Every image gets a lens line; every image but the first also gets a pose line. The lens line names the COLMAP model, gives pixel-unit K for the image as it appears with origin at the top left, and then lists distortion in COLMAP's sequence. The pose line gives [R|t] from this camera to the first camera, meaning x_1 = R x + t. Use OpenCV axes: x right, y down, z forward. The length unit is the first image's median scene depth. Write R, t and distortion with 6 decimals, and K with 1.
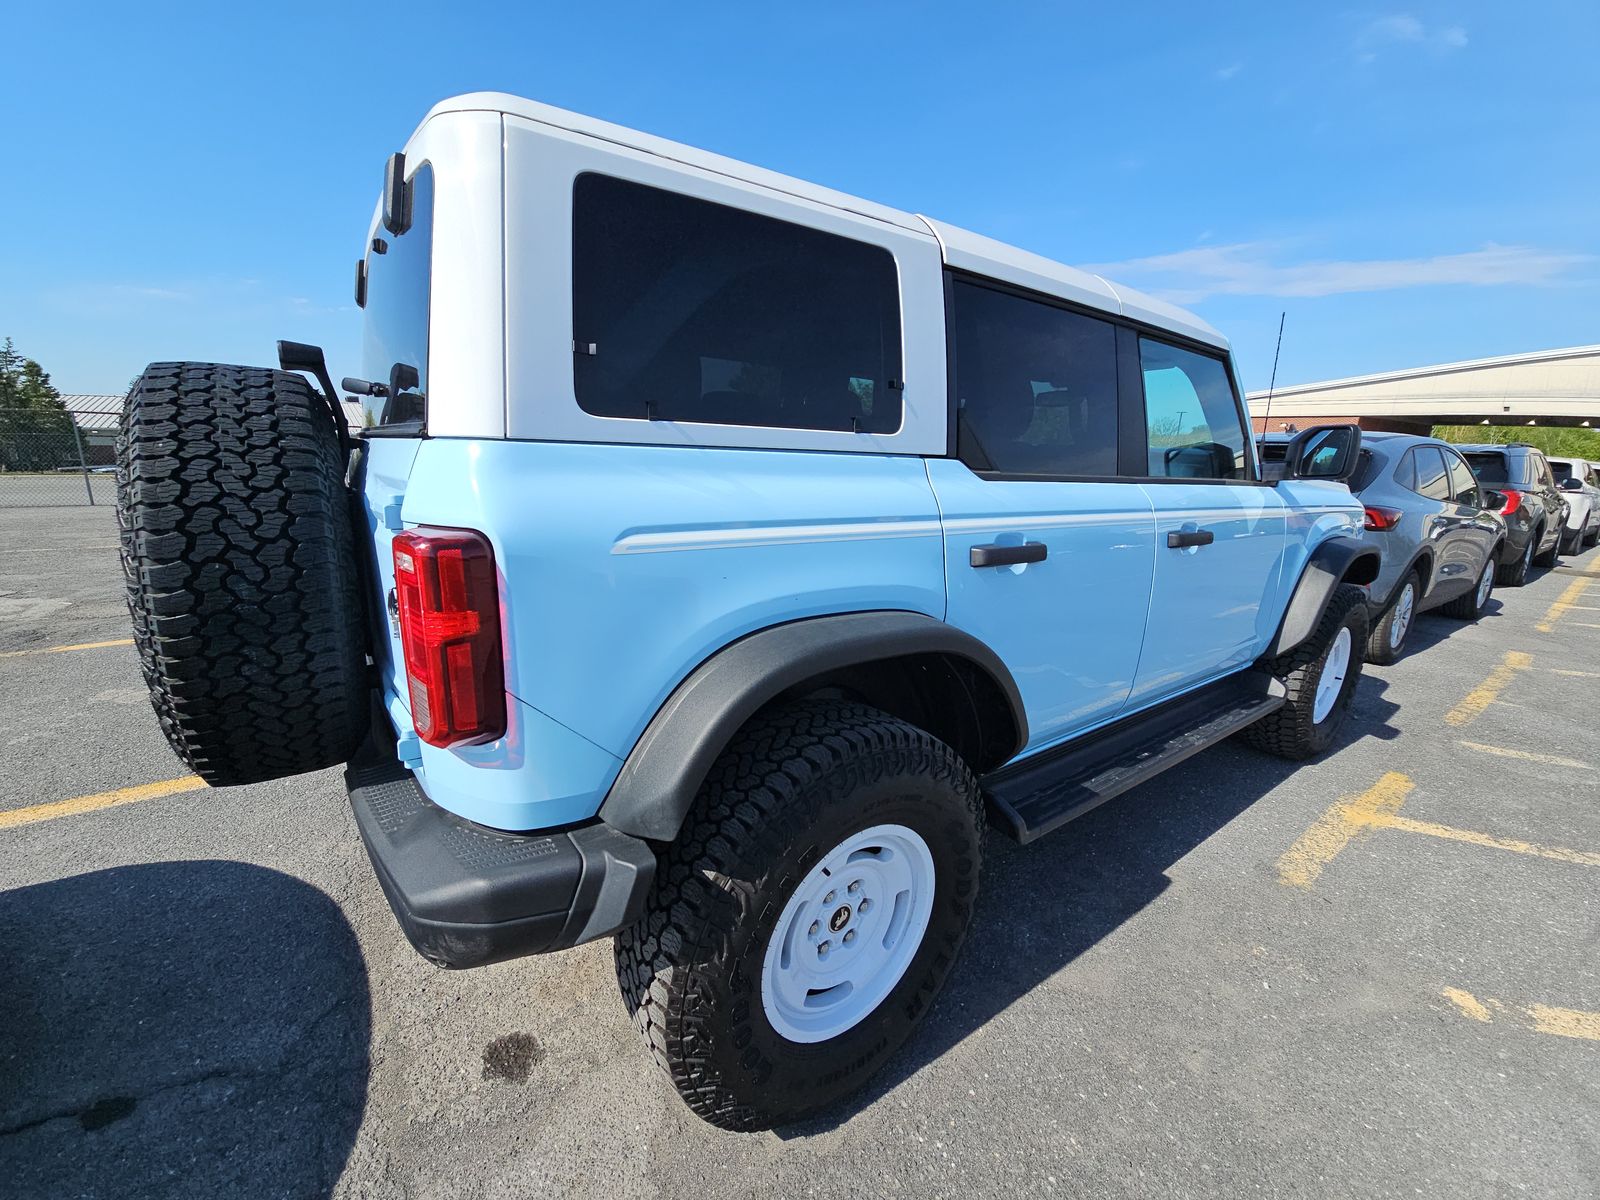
lens RADIAL K [[643.5, 0, 800.0], [0, 643.5, 600.0], [0, 0, 1]] dist [0.001111, 0.000058]
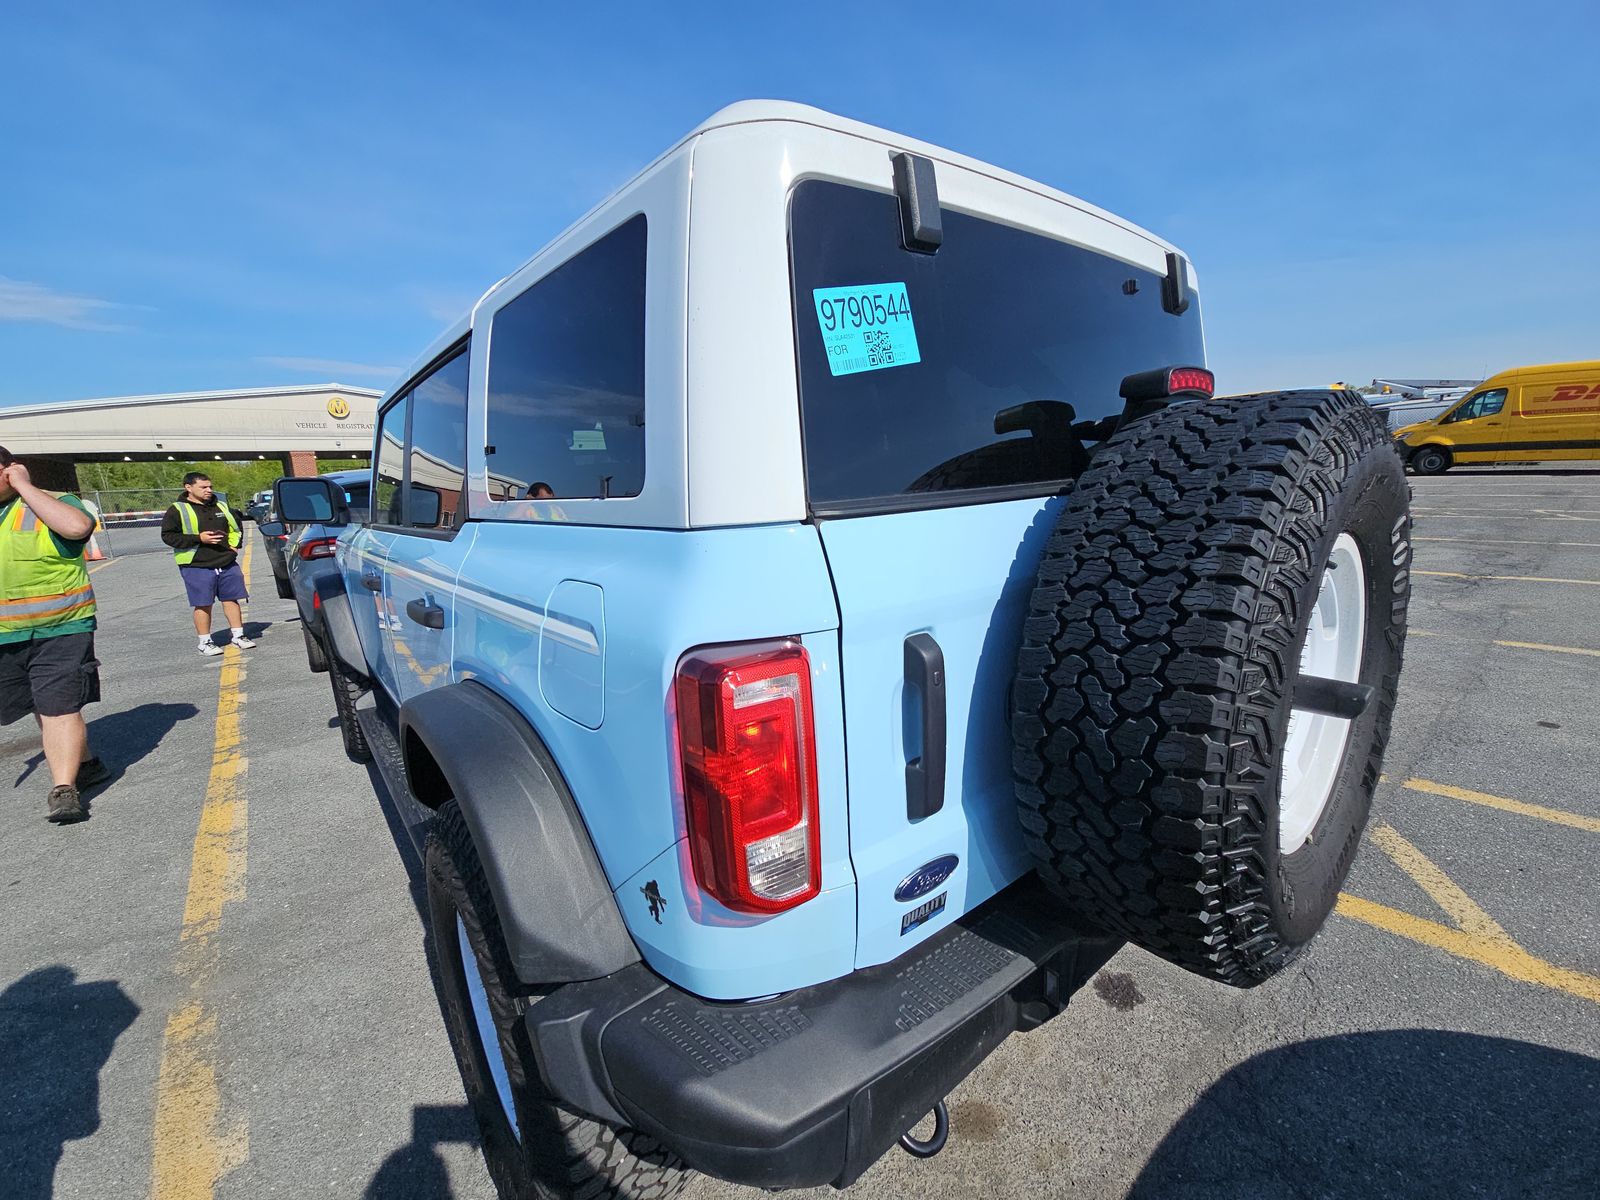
lens RADIAL K [[643.5, 0, 800.0], [0, 643.5, 600.0], [0, 0, 1]] dist [0.001111, 0.000058]
pose [[-0.036466, -0.244474, 0.968970, -0.205617], [0.296376, 0.923346, 0.244116, -0.059544], [-0.954375, 0.296082, 0.038786, 0.192036]]
